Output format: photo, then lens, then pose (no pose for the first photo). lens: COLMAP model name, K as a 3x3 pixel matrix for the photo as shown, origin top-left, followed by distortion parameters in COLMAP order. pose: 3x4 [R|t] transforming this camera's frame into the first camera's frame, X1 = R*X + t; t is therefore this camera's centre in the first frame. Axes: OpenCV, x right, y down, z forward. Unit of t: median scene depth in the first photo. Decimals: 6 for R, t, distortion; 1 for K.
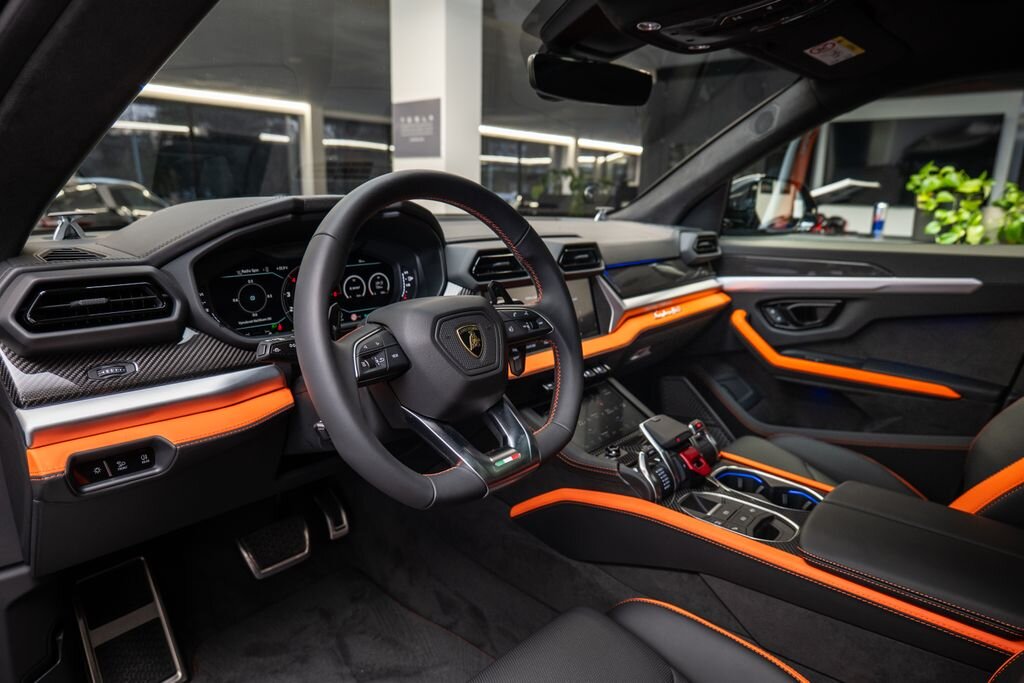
lens RADIAL K [[624.1, 0, 512.0], [0, 624.1, 341.5], [0, 0, 1]] dist [-0.020546, -0.000295]
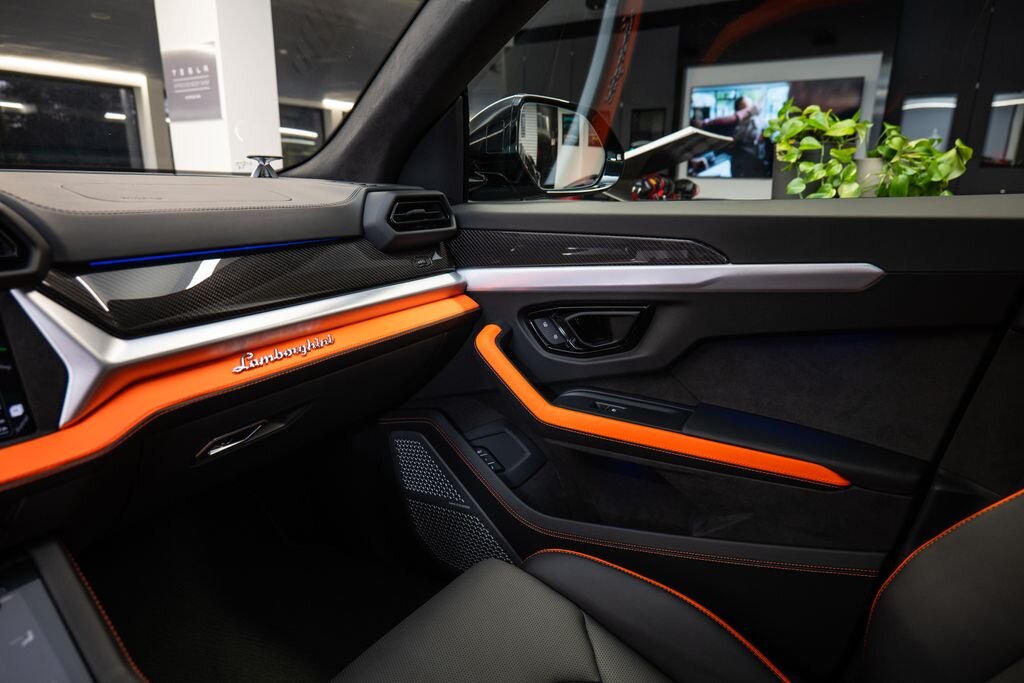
lens RADIAL K [[624.1, 0, 512.0], [0, 624.1, 341.5], [0, 0, 1]] dist [-0.020546, -0.000295]
pose [[0.986386, -0.052597, 0.155810, 0.275493], [0.048432, 0.998363, 0.030415, -0.048533], [-0.157154, -0.022455, 0.987319, 0.395543]]
